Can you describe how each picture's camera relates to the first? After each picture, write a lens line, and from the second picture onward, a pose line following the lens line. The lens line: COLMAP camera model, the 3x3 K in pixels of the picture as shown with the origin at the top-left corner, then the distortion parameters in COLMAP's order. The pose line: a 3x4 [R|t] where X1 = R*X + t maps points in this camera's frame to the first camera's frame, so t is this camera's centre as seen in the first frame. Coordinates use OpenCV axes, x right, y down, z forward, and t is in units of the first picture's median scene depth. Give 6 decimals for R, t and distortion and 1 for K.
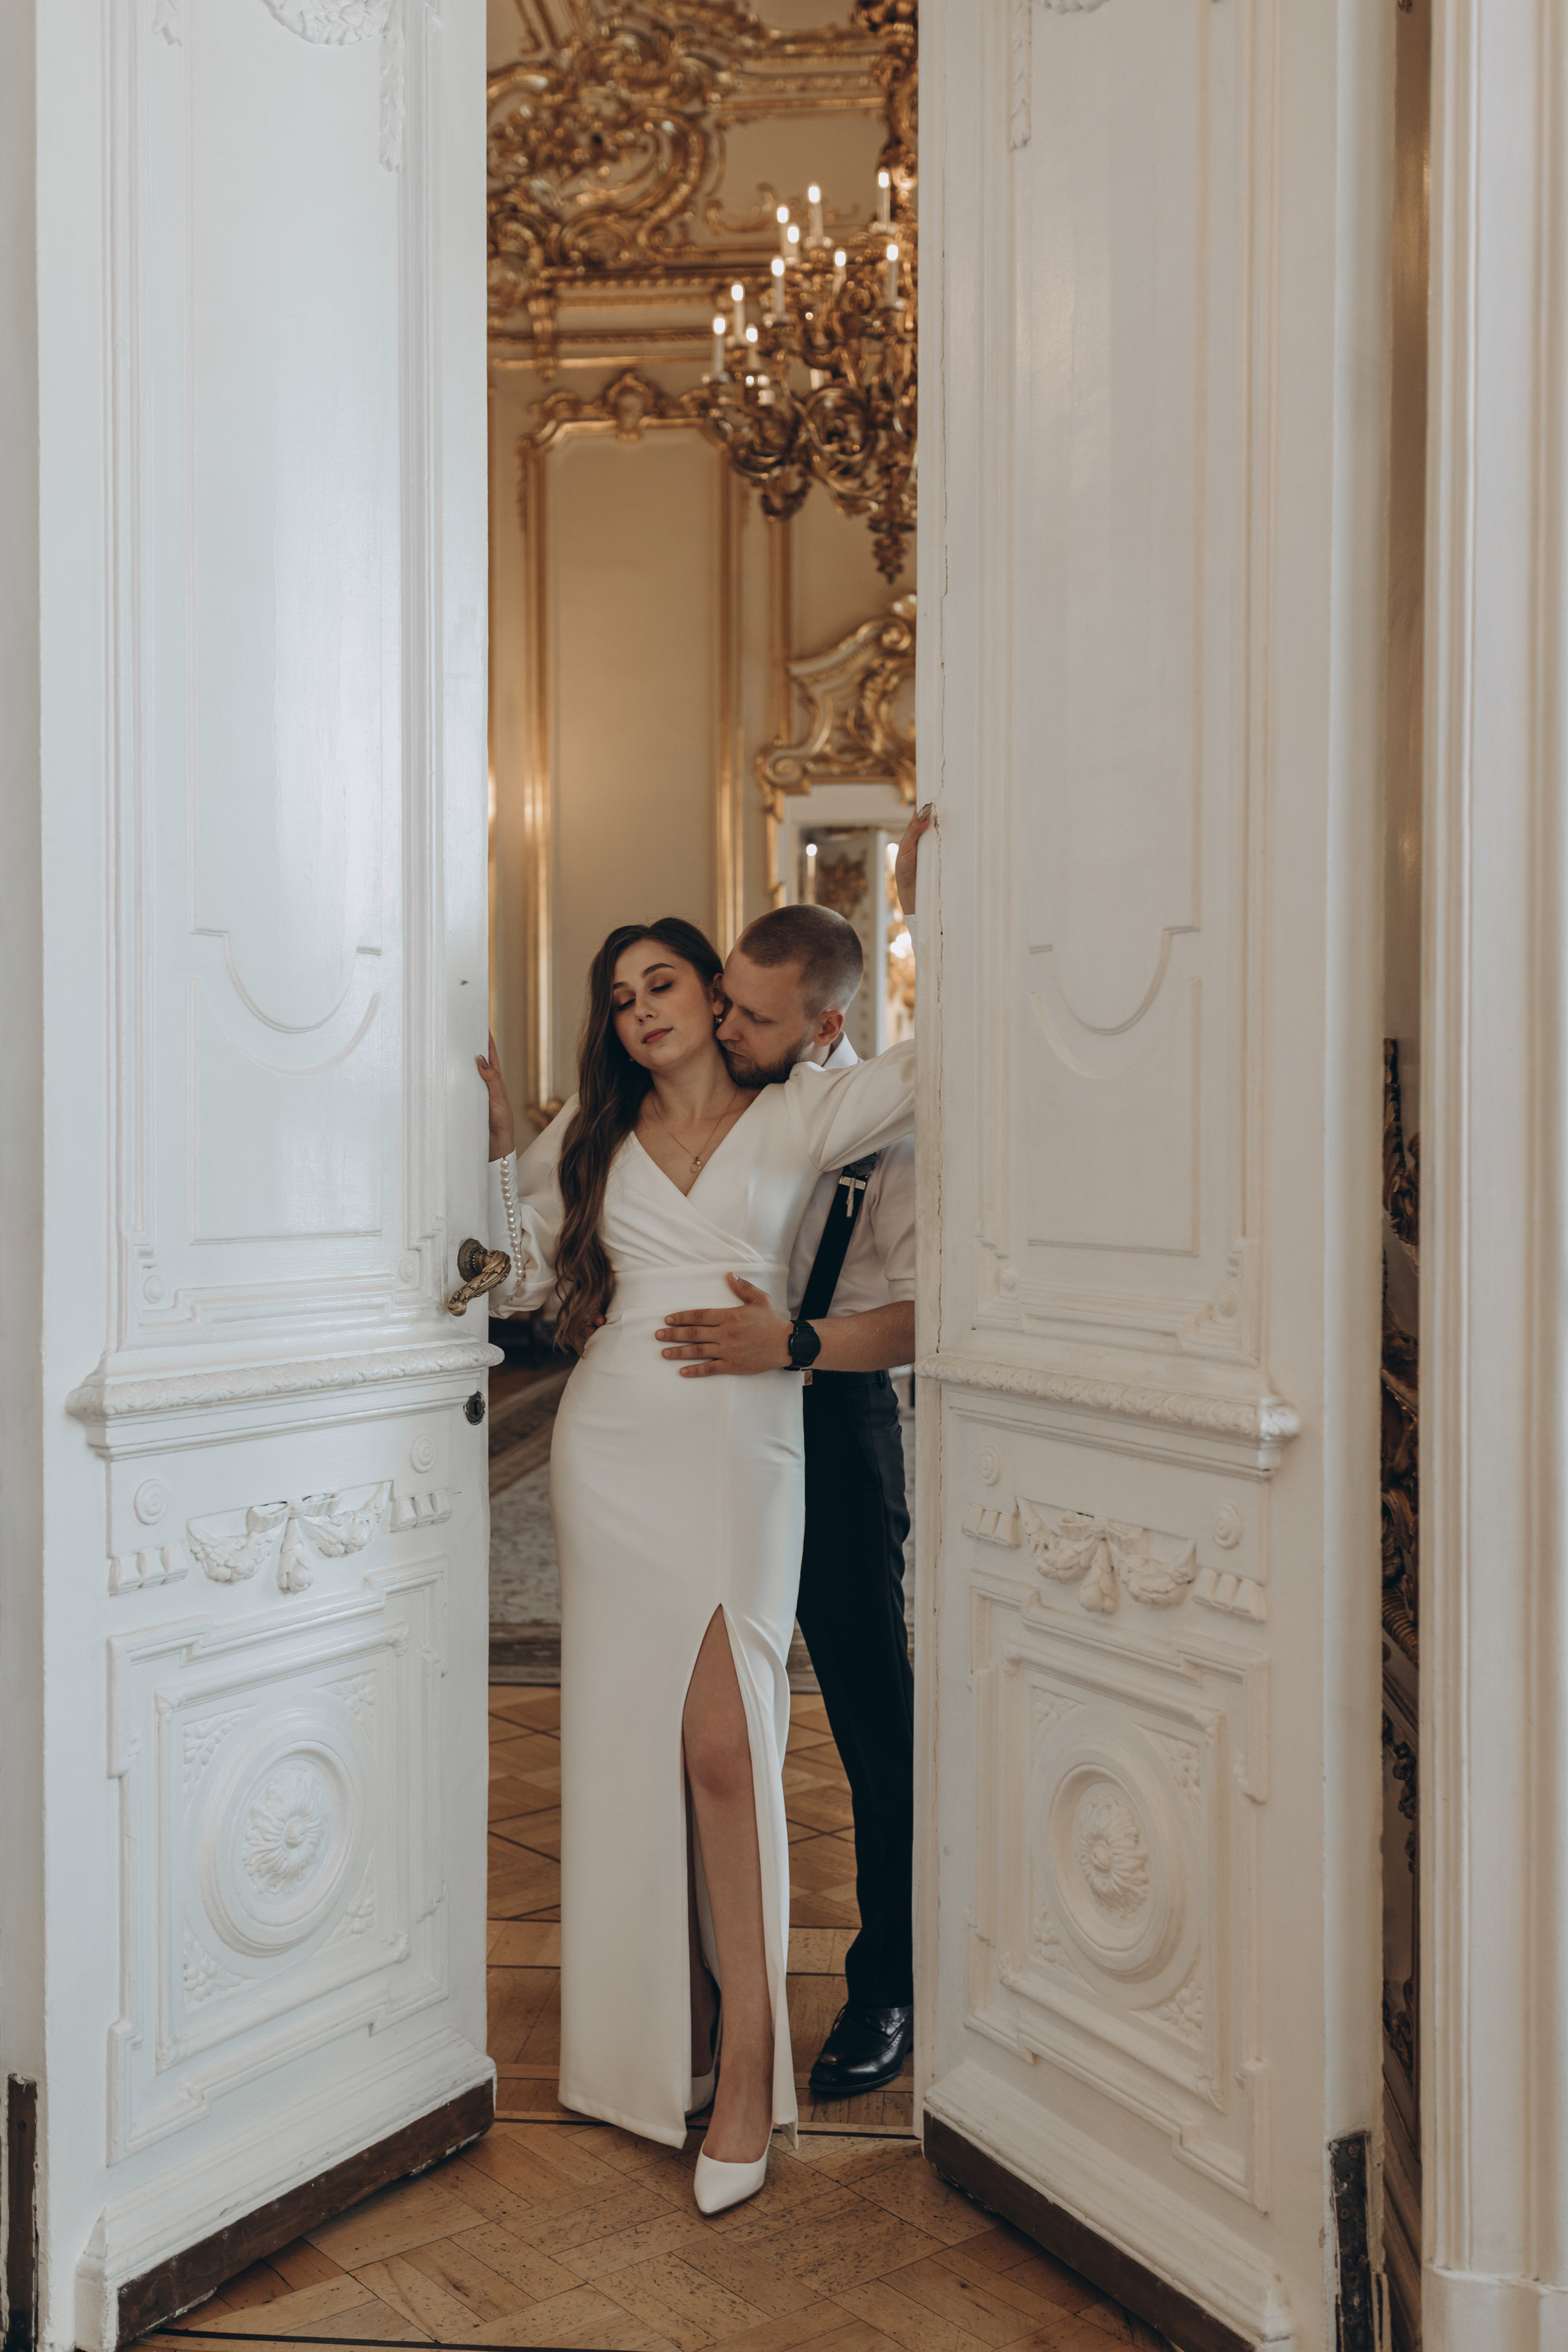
lens RADIAL K [[2272.4, 0, 784.0], [0, 2272.4, 1176.0], [0, 0, 1]] dist [0.054827, -0.001884]
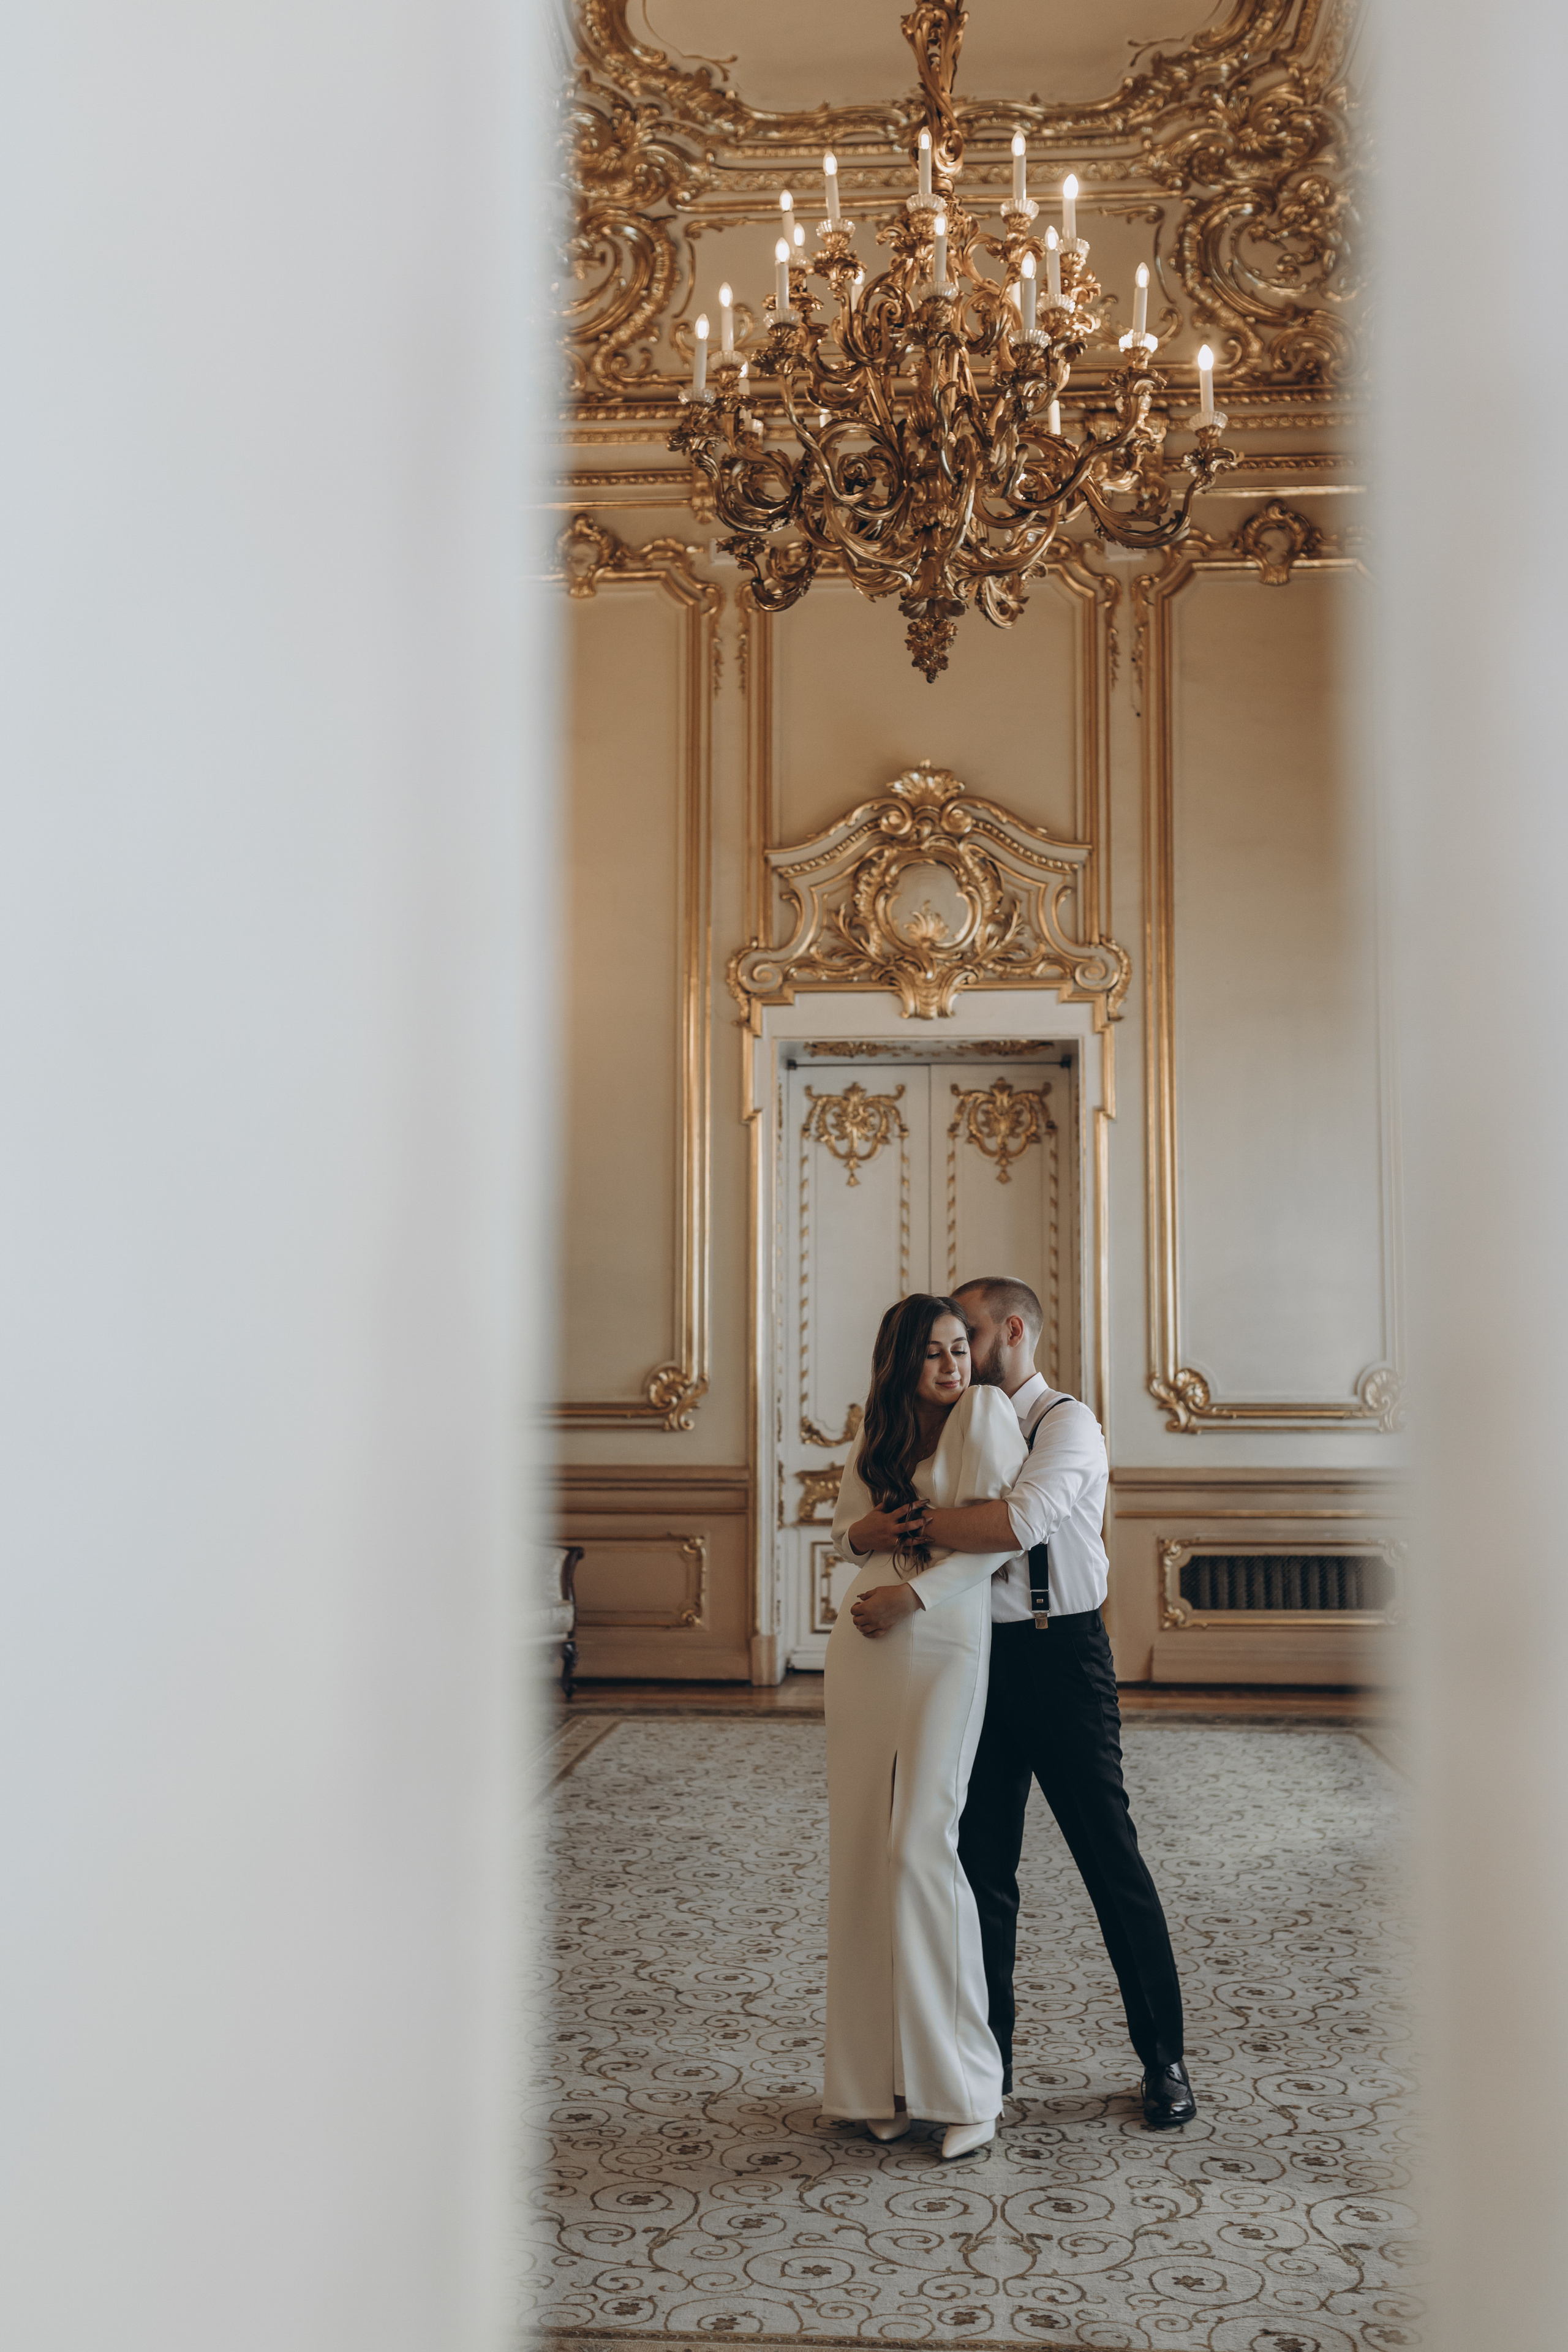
lens RADIAL K [[2272.4, 0, 784.0], [0, 2272.4, 1176.0], [0, 0, 1]] dist [0.054827, -0.001884]
pose [[0.999730, 0.003474, 0.022990, -0.011264], [-0.000830, 0.993480, -0.114000, -0.010932], [-0.023236, 0.113950, 0.993215, 0.187770]]
